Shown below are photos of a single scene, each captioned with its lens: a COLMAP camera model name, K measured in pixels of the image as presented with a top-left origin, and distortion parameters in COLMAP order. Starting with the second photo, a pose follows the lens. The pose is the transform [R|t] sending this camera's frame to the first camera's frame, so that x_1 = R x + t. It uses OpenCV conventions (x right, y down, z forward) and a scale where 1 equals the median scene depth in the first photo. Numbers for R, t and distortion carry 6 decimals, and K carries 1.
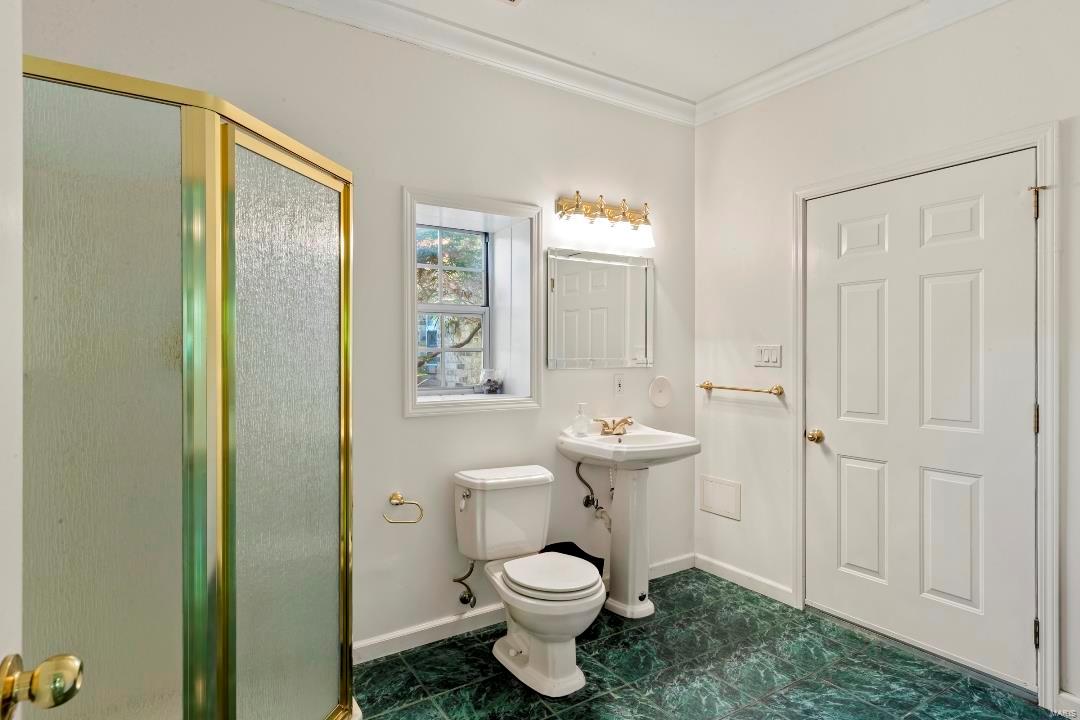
lens RADIAL K [[587.4, 0, 535.3], [0, 587.4, 359.0], [0, 0, 1]] dist [-0.003193, -0.000314]
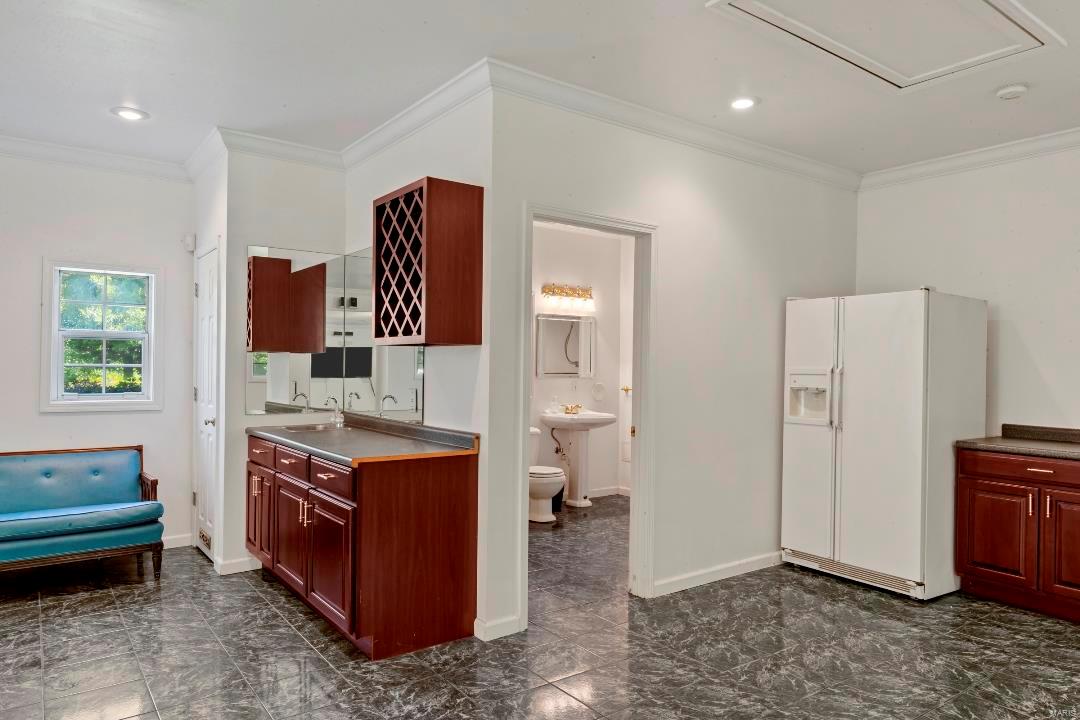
lens RADIAL K [[688.6, 0, 540.0], [0, 688.6, 362.9], [0, 0, 1]] dist [0.018932, -0.000379]
pose [[0.997934, 0.009813, 0.063487, -0.104799], [-0.009283, 0.999920, -0.008642, -0.011618], [-0.063567, 0.008035, 0.997945, -1.152868]]
